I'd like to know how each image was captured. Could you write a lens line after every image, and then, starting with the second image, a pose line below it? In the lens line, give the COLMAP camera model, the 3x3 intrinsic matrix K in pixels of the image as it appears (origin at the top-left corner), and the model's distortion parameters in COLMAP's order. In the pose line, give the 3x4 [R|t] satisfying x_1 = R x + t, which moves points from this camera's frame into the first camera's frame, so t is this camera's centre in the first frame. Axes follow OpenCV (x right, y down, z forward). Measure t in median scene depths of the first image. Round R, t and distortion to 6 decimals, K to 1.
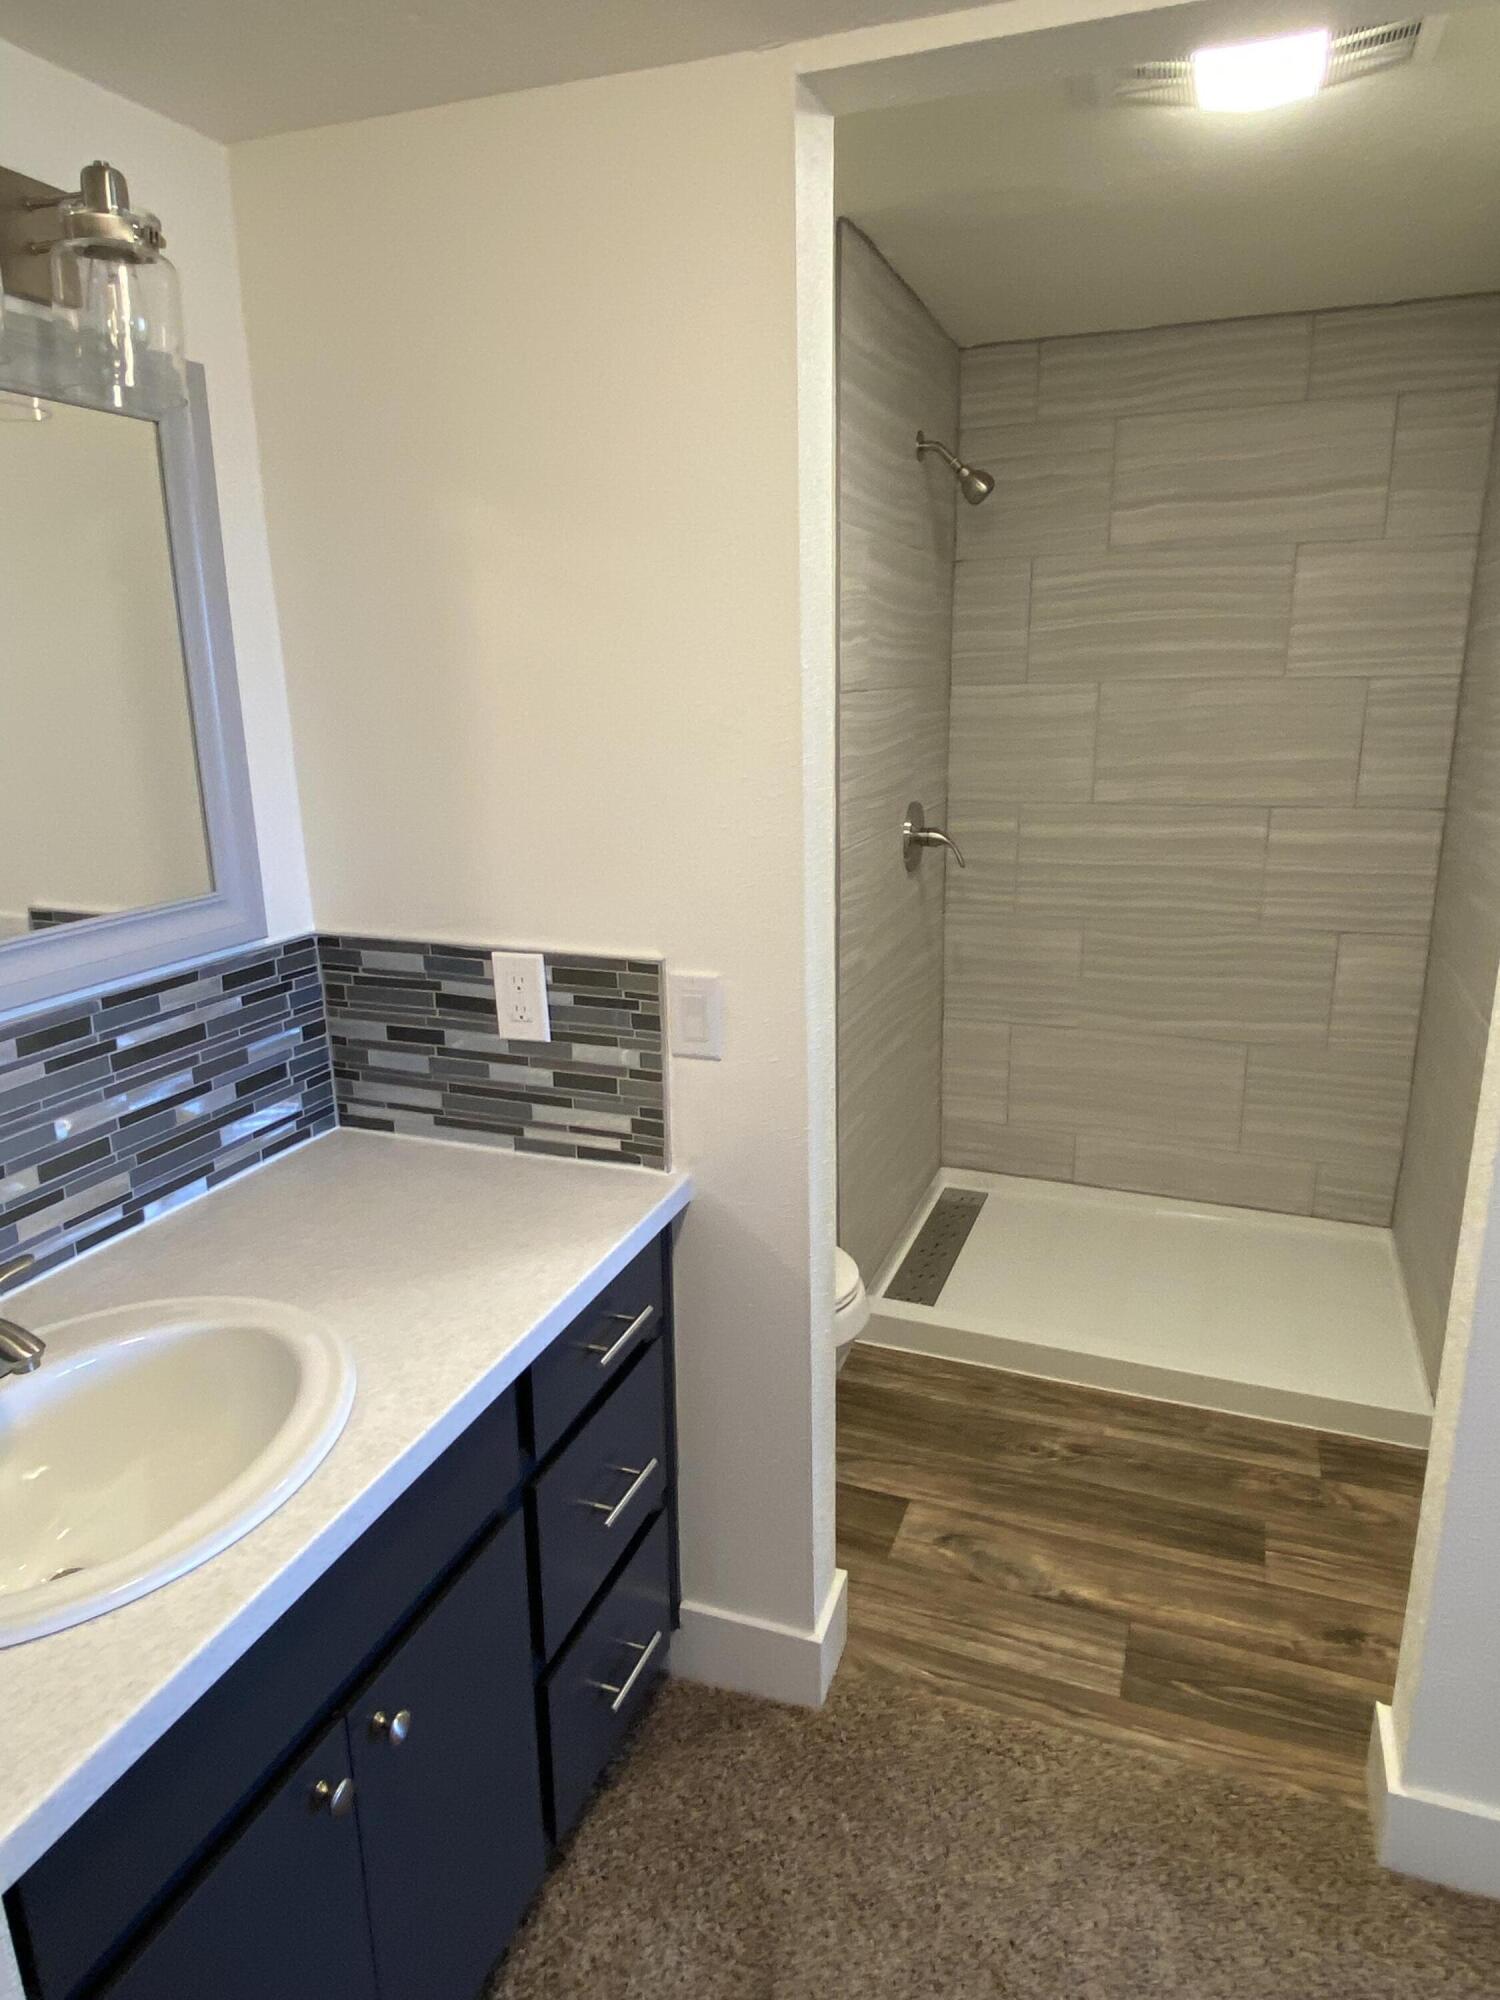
lens RADIAL K [[1238.8, 0, 749.8], [0, 1238.8, 997.9], [0, 0, 1]] dist [0.029449, 0.001862]
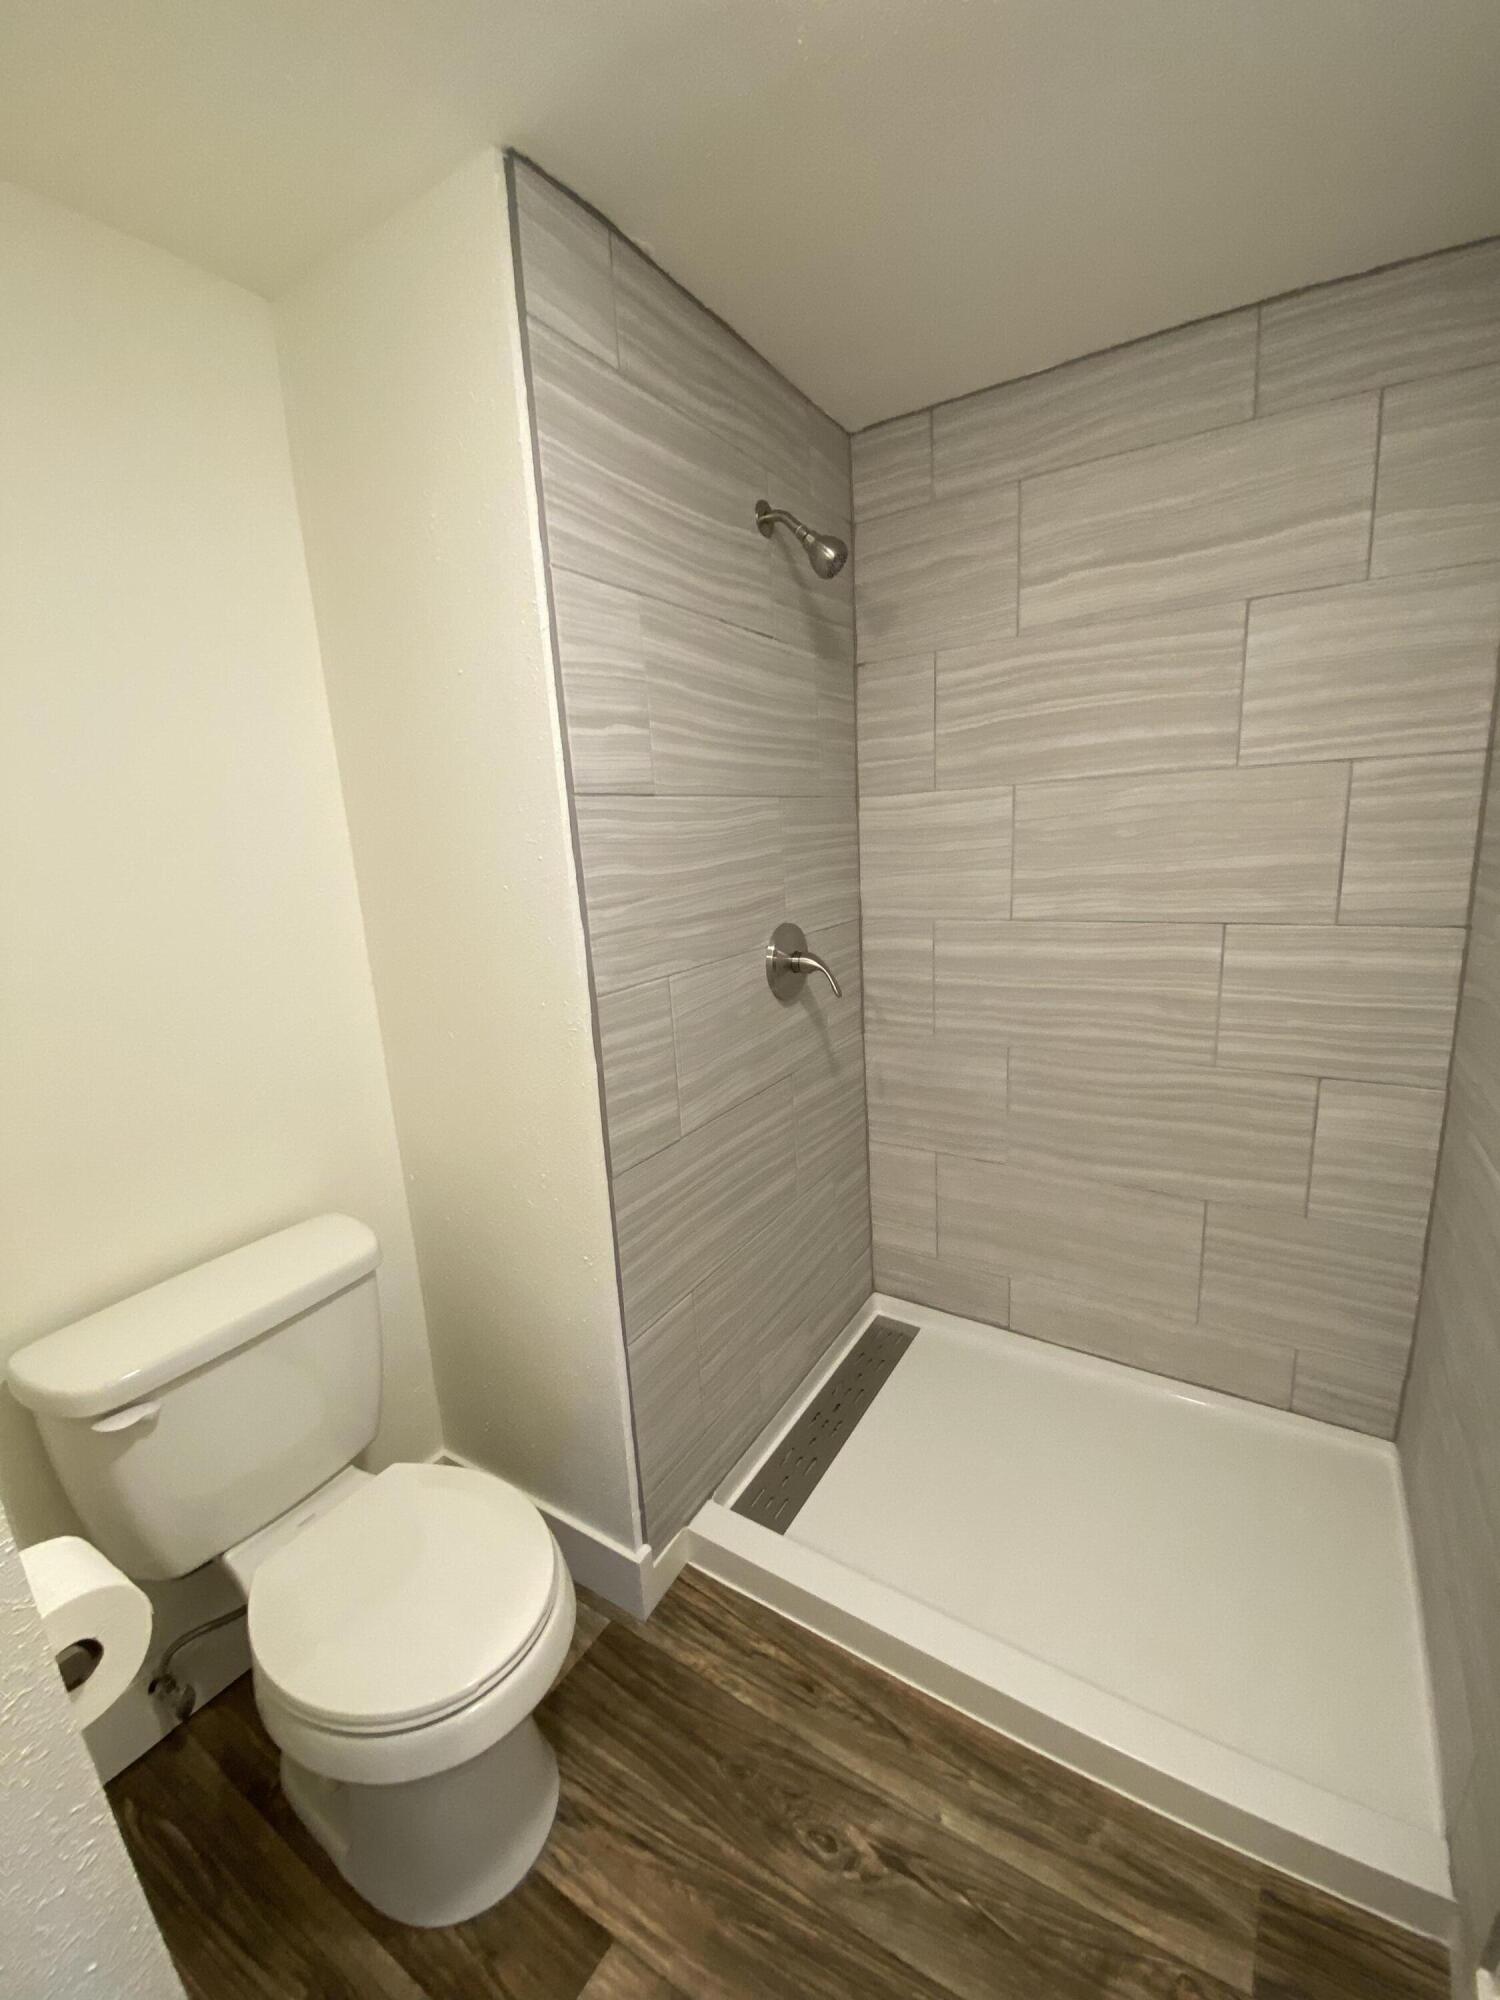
lens RADIAL K [[814.5, 0, 744.1], [0, 814.5, 998.8], [0, 0, 1]] dist [0.002877, -0.001957]
pose [[0.979760, 0.005549, -0.200098, 0.184975], [-0.013637, 0.999144, -0.039065, -0.067356], [0.199710, 0.041003, 0.978997, 0.353561]]
